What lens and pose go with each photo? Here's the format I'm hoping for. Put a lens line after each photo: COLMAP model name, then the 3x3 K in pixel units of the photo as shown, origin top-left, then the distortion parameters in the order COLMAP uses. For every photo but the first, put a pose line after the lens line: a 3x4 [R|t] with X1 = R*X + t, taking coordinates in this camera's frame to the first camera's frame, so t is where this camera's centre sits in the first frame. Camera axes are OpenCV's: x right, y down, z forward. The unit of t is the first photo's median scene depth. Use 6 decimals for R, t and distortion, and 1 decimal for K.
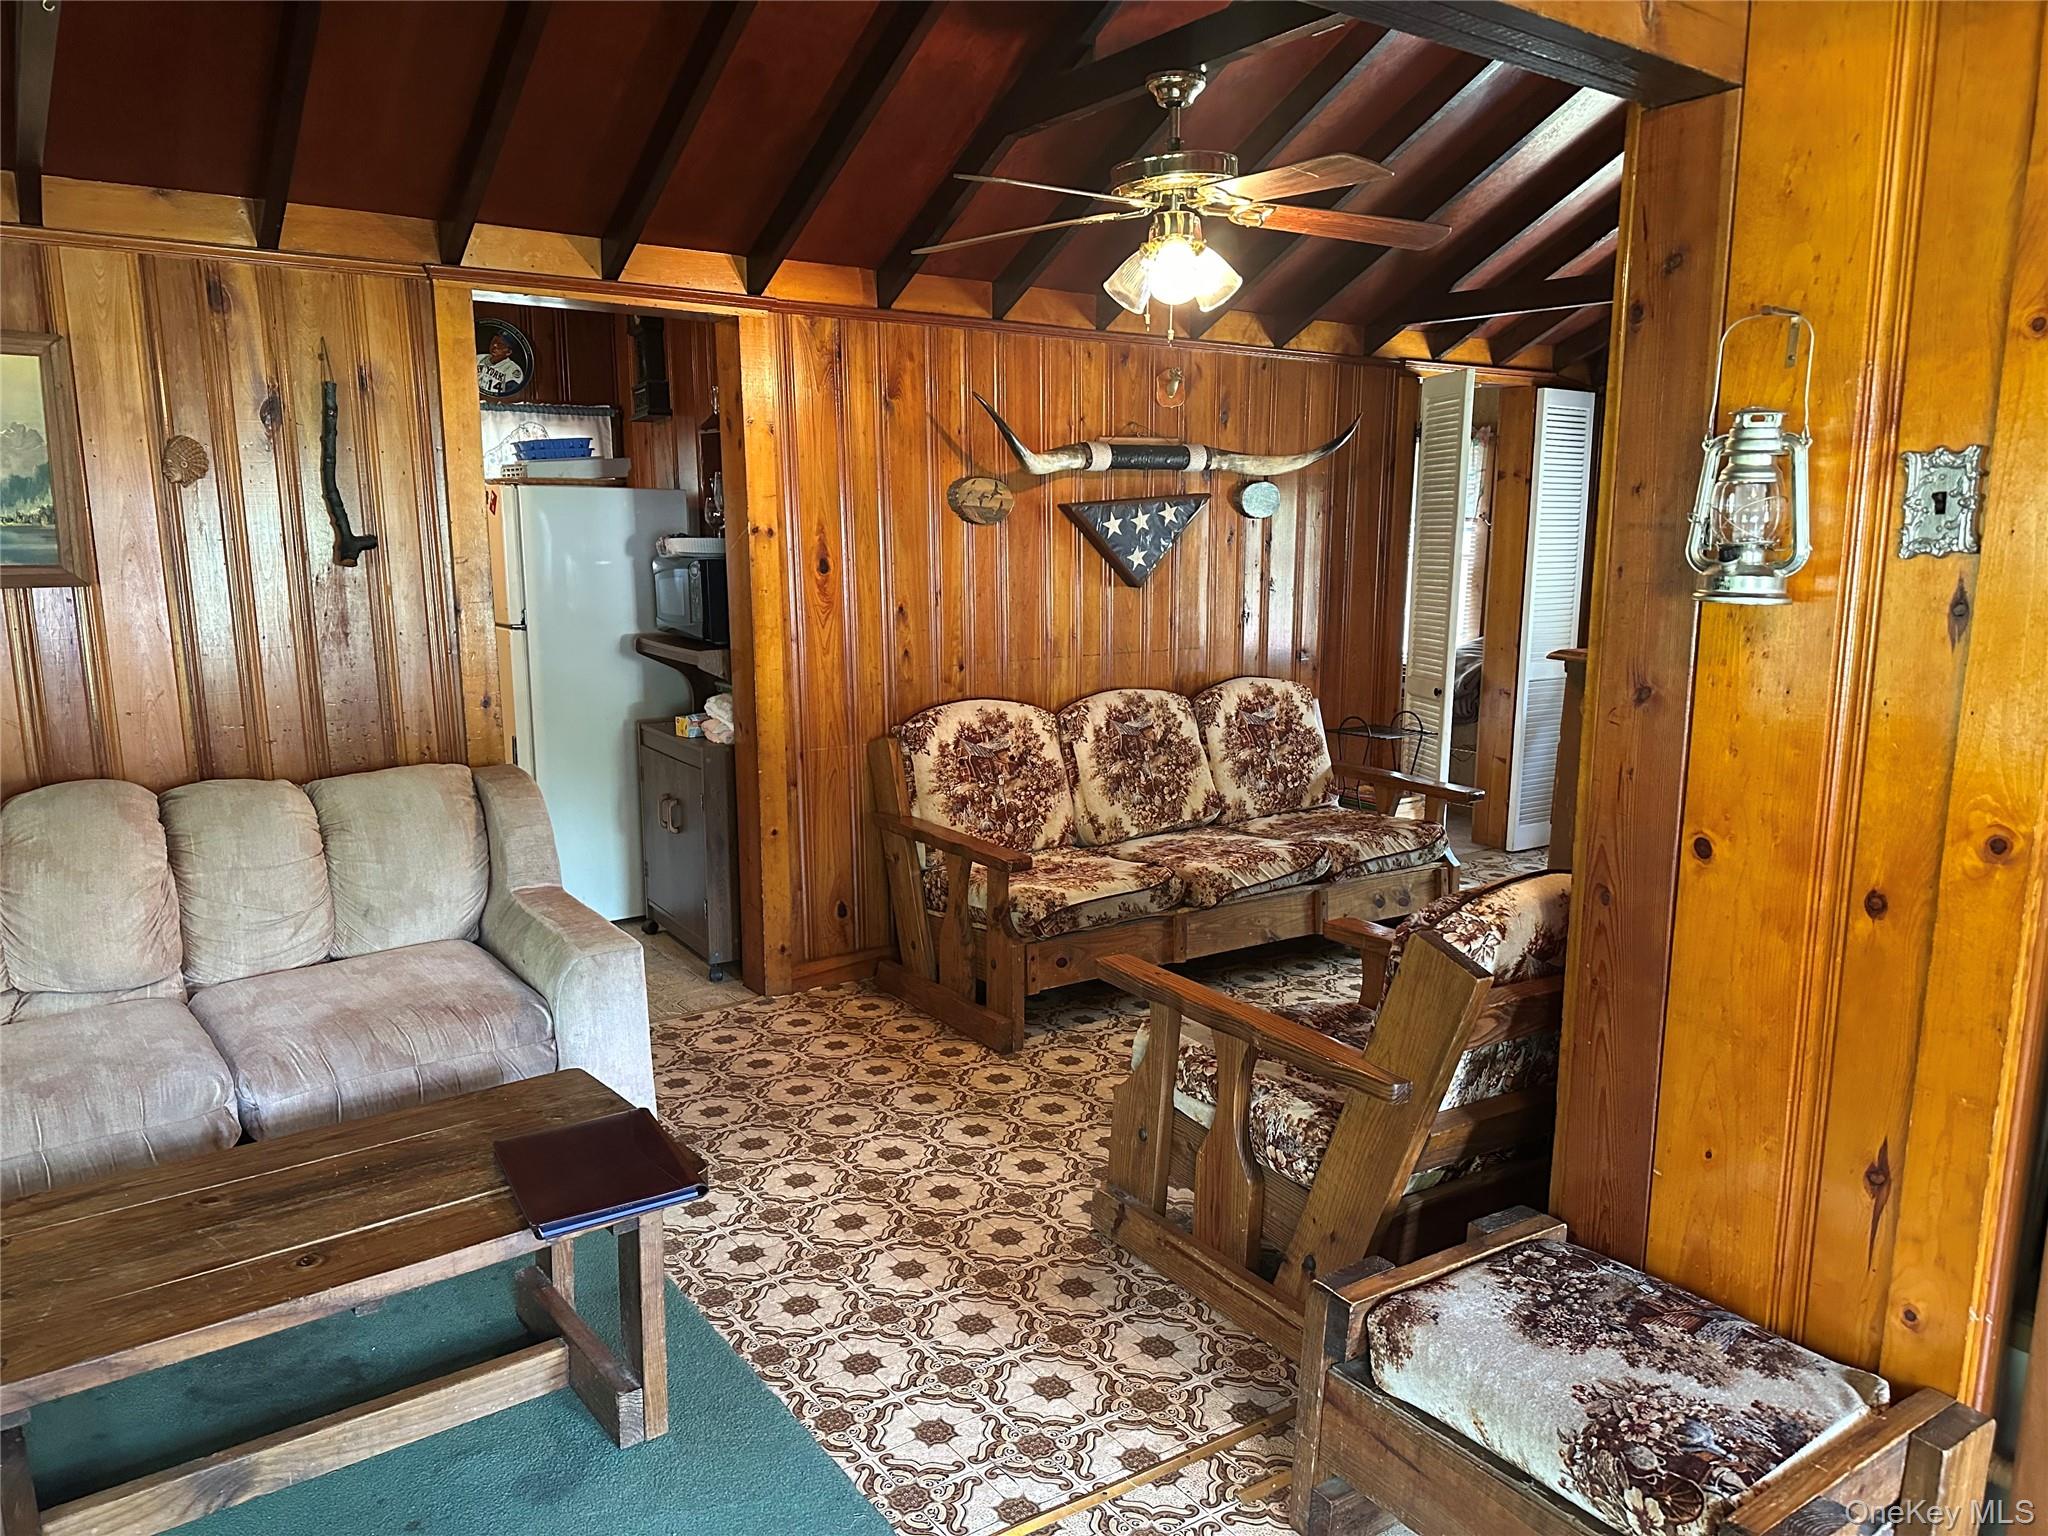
lens RADIAL K [[1429.8, 0, 1033.5], [0, 1429.8, 775.7], [0, 0, 1]] dist [0.057241, -0.050230]
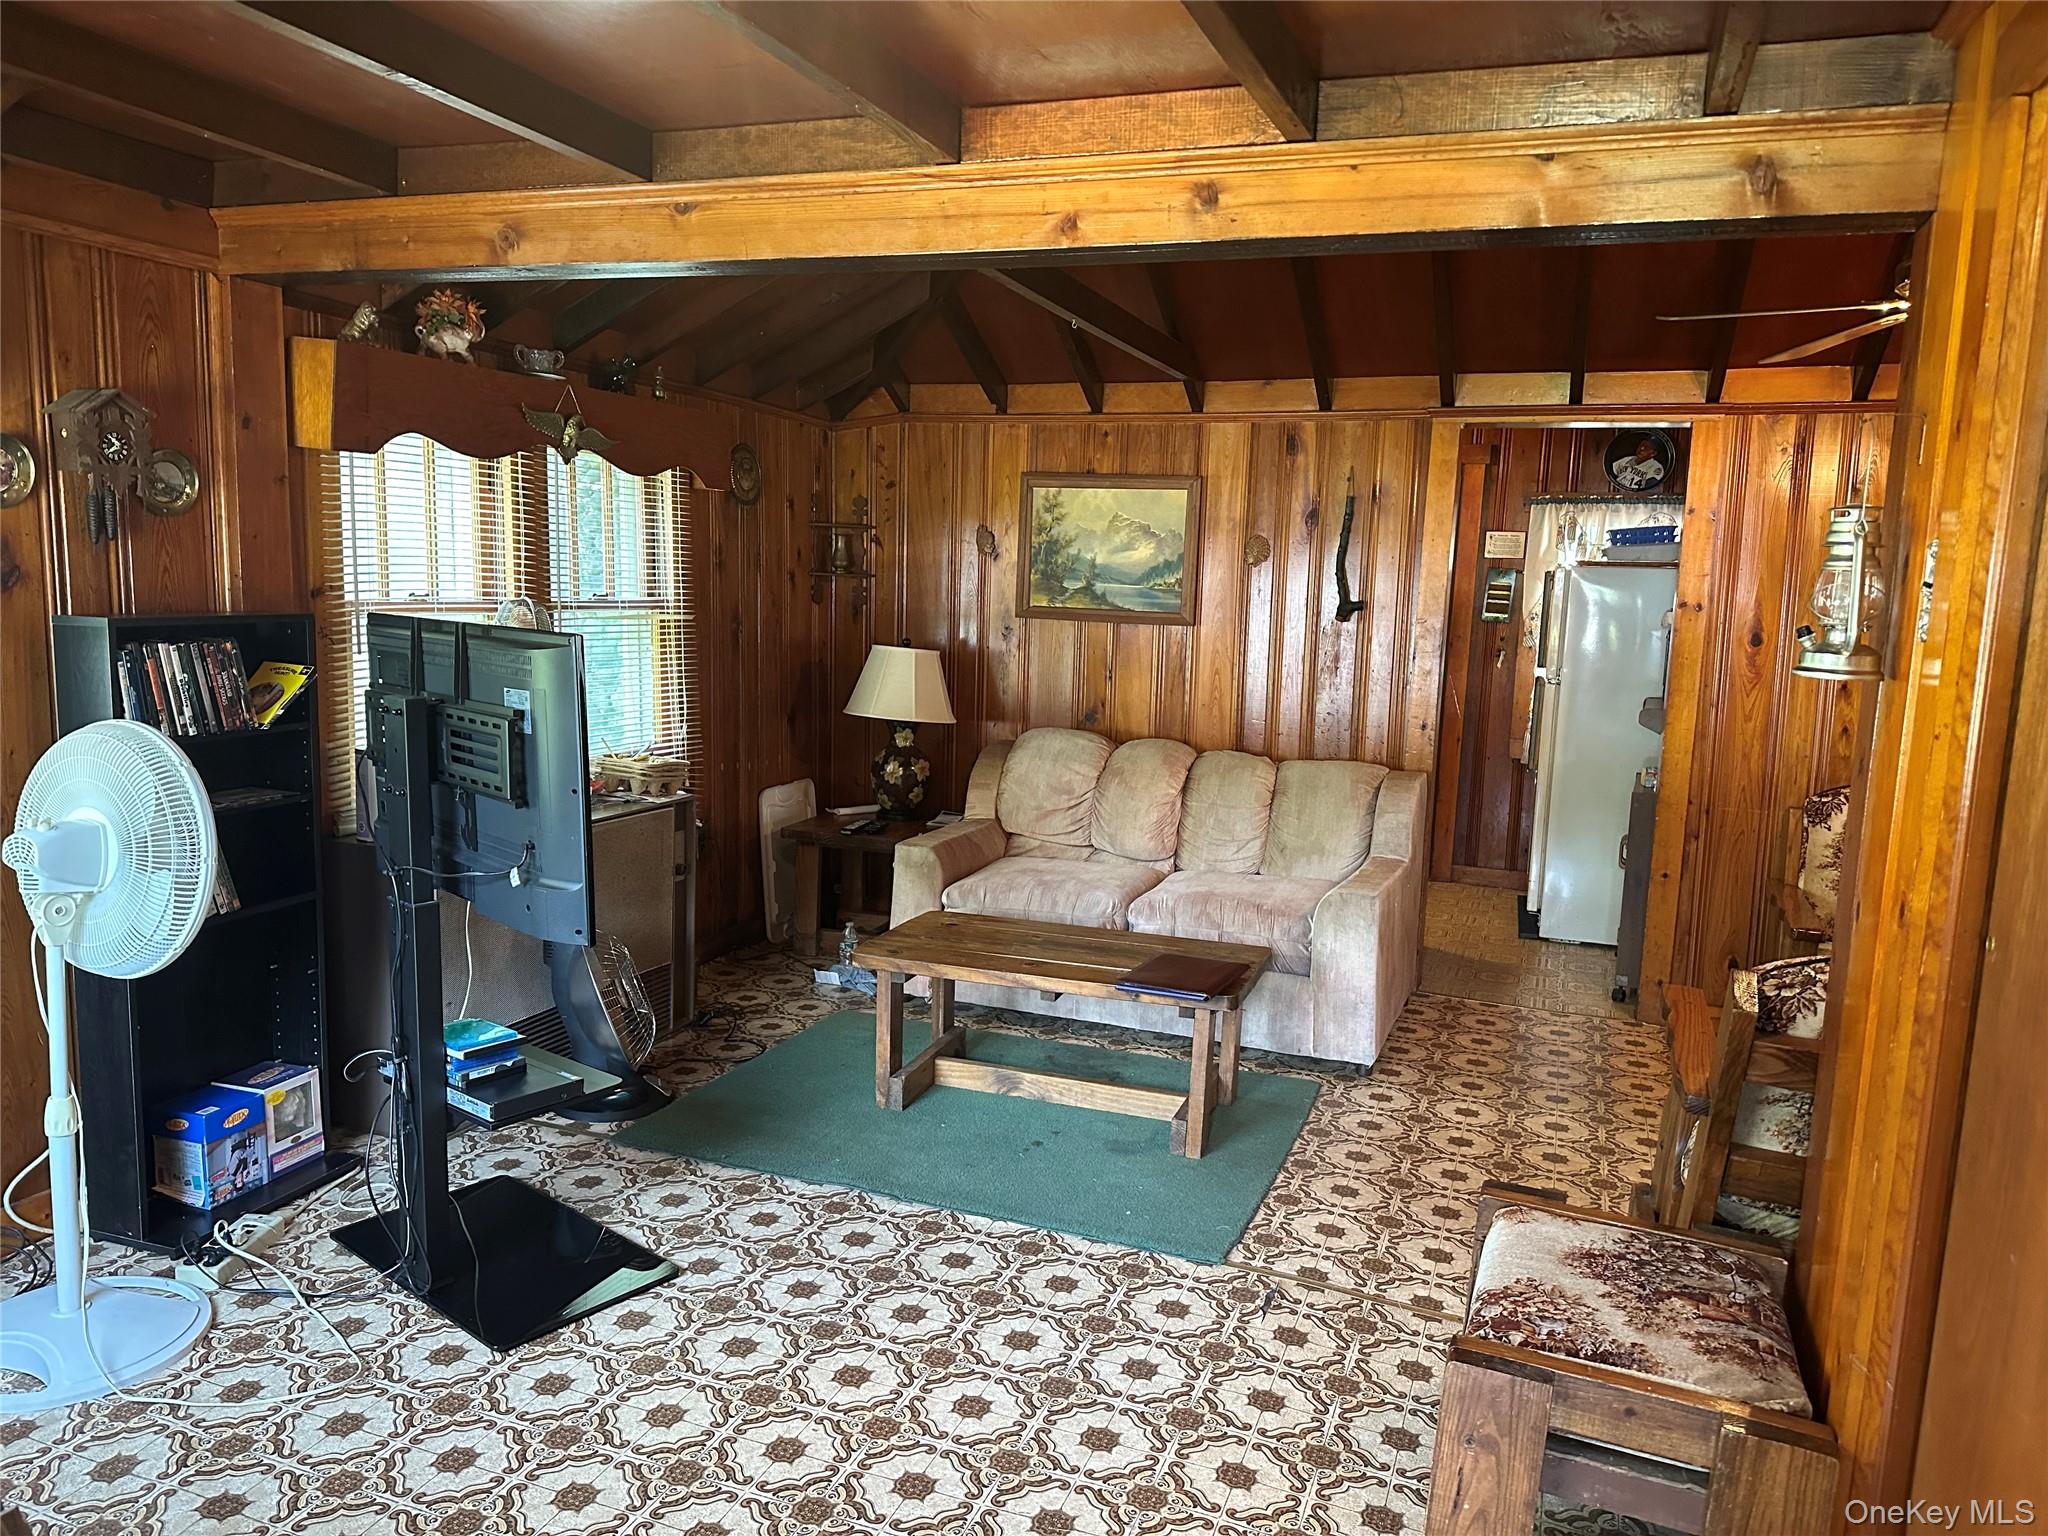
lens RADIAL K [[1429.8, 0, 1024.5], [0, 1429.8, 780.7], [0, 0, 1]] dist [0.057241, -0.050230]
pose [[0.559217, 0.131239, -0.818567, 0.575606], [-0.172387, 0.984216, 0.040028, 0.010894], [0.810900, 0.118726, 0.573014, -0.068643]]
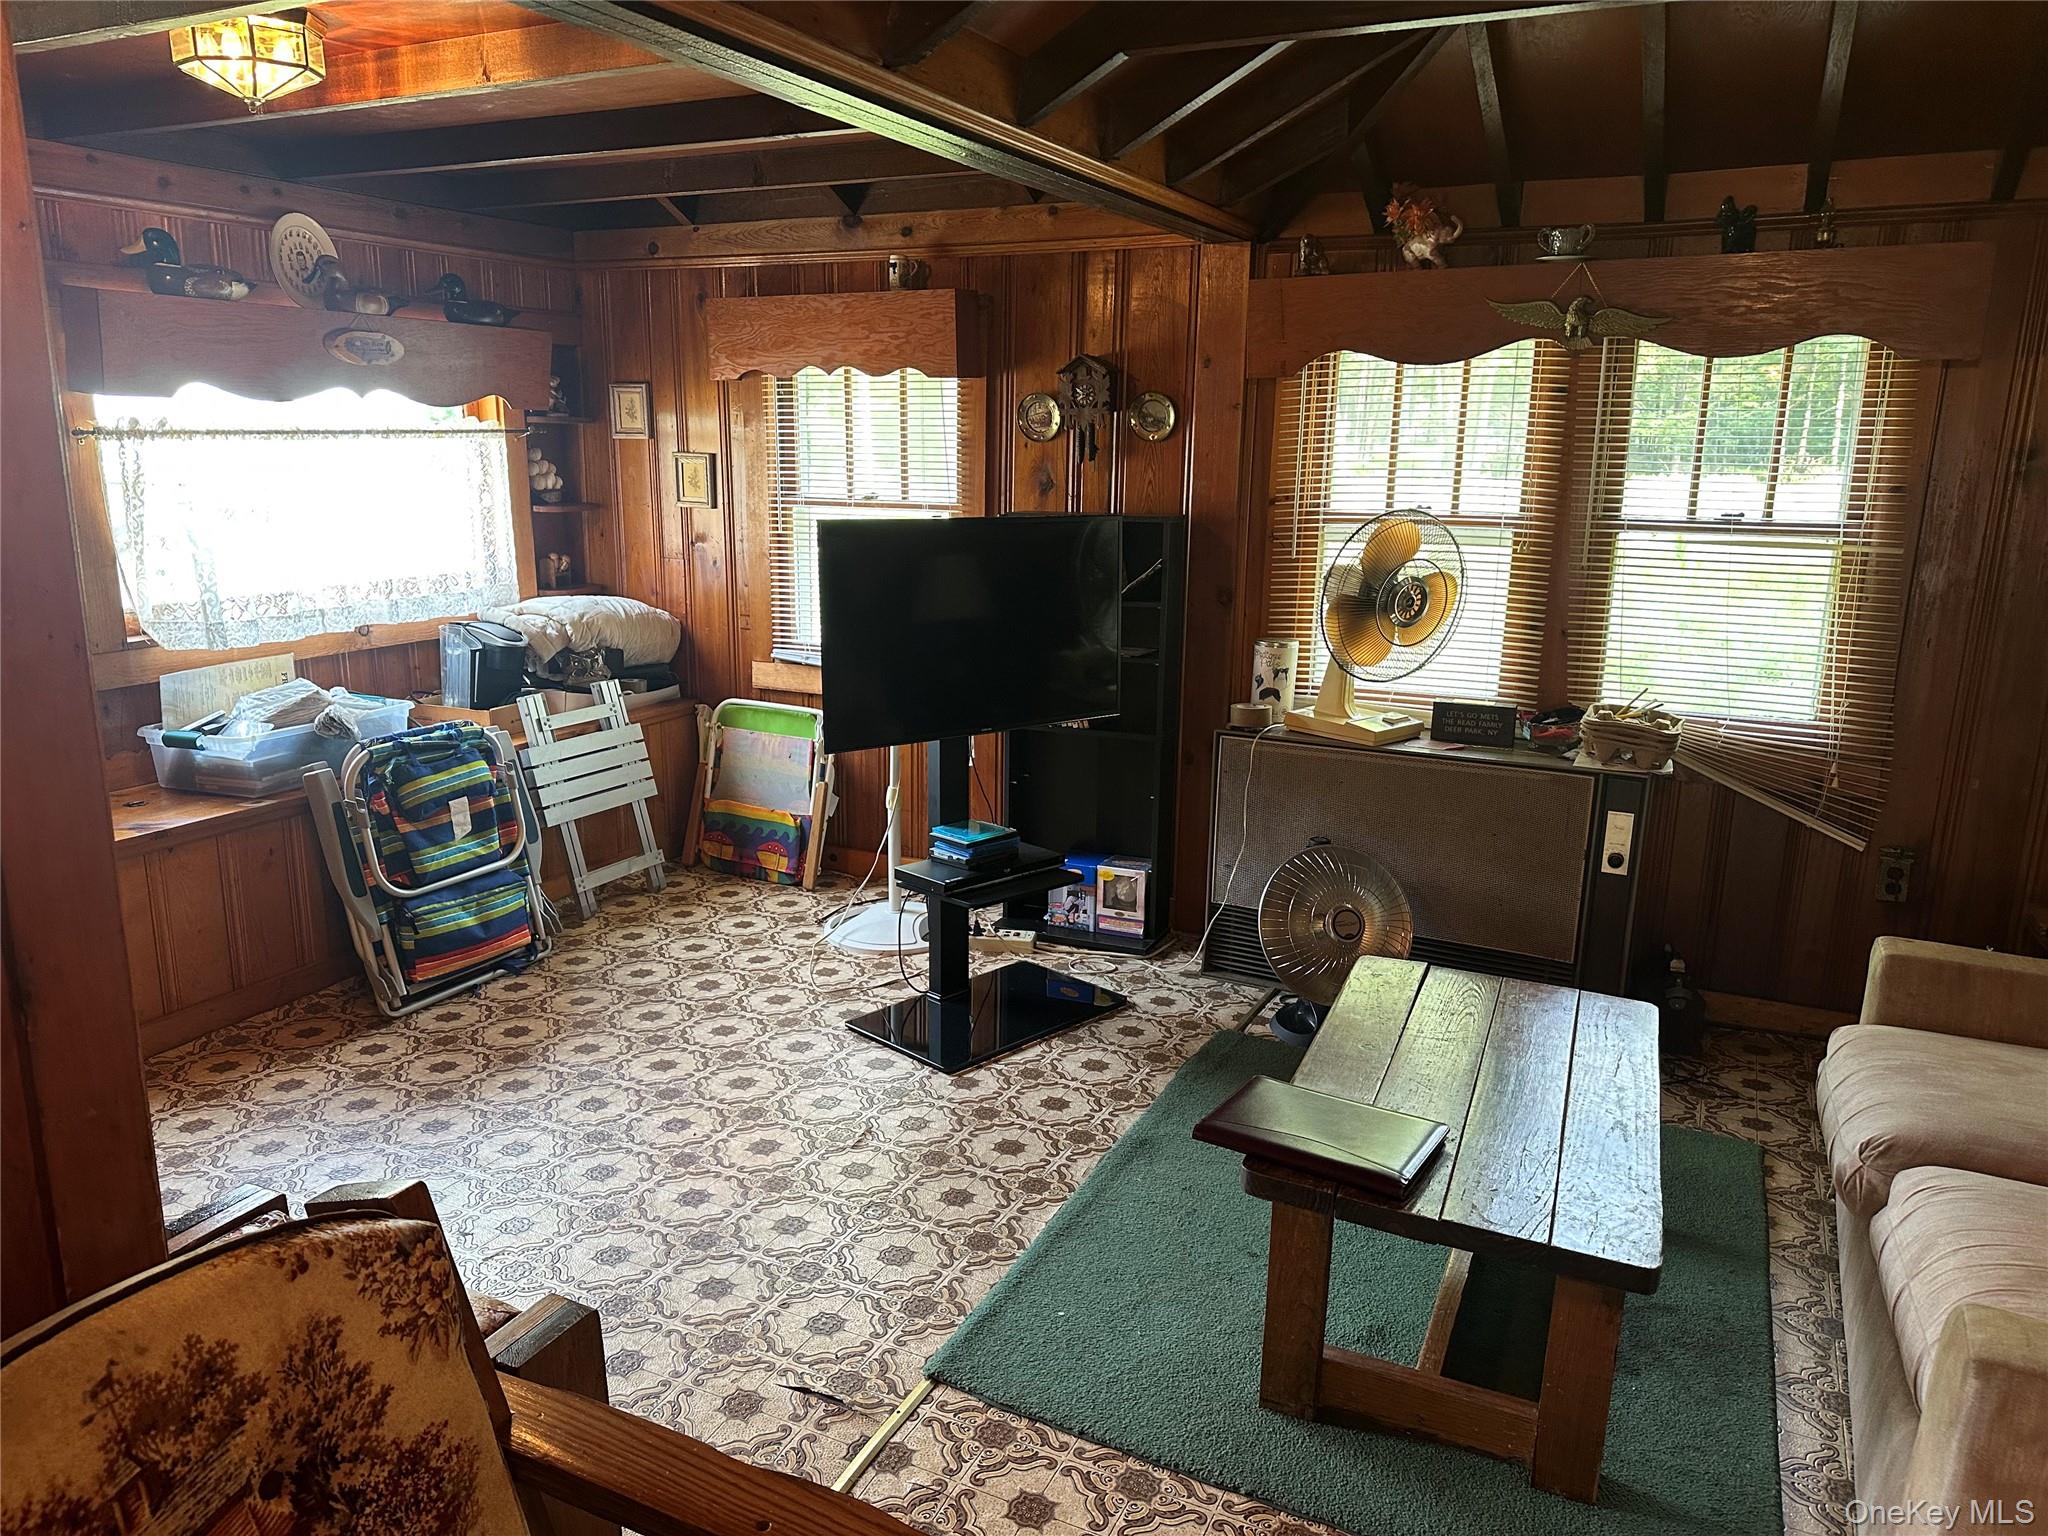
lens RADIAL K [[1429.8, 0, 1031.7], [0, 1429.8, 772.1], [0, 0, 1]] dist [0.057241, -0.050230]
pose [[-0.878372, 0.088536, -0.469706, 0.202697], [-0.096980, 0.929243, 0.356514, -0.188695], [0.468035, 0.358704, -0.807635, 1.043098]]
